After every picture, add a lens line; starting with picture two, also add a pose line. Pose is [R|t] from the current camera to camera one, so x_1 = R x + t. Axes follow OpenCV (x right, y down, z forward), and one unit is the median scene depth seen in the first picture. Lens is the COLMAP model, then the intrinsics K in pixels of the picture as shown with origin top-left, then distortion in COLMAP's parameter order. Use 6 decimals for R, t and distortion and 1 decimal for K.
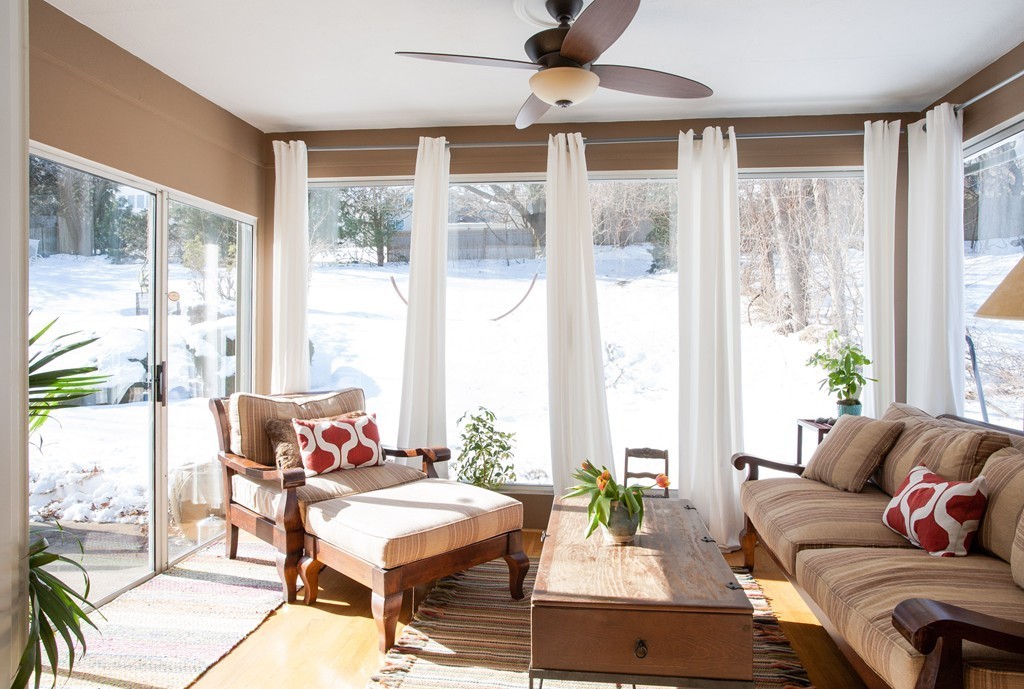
lens RADIAL K [[581.4, 0, 513.9], [0, 581.4, 344.3], [0, 0, 1]] dist [-0.041181, -0.001031]
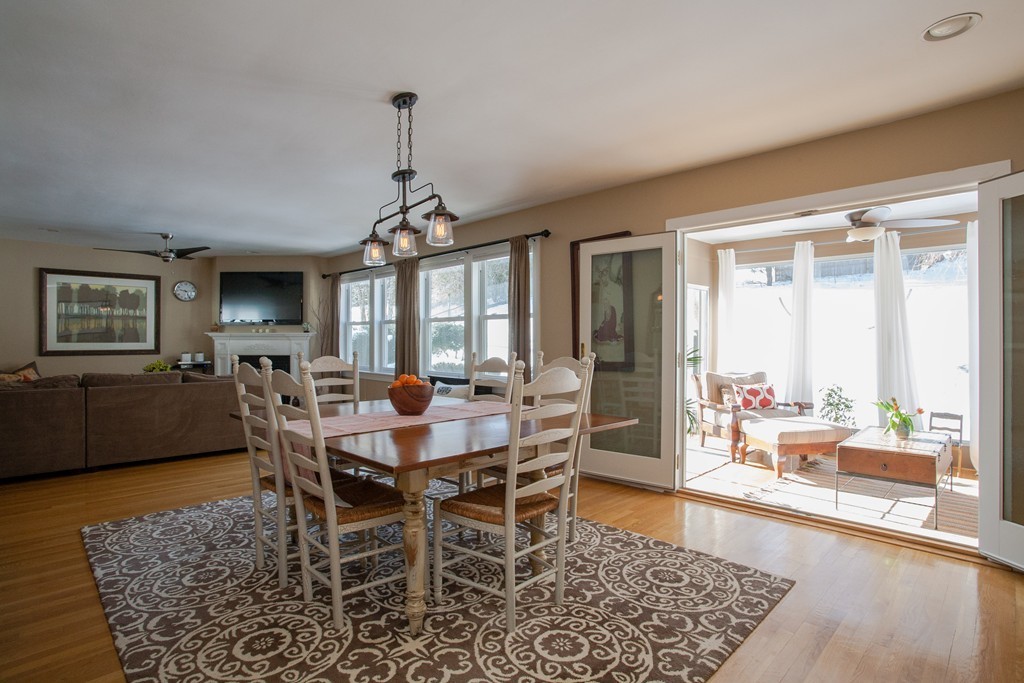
lens RADIAL K [[523.3, 0, 521.2], [0, 523.3, 343.8], [0, 0, 1]] dist [-0.038971, 0.015414]
pose [[0.785149, -0.002396, -0.619303, 0.202910], [-0.002161, 0.999976, -0.006608, -0.007334], [0.619303, 0.006526, 0.785125, -1.012961]]
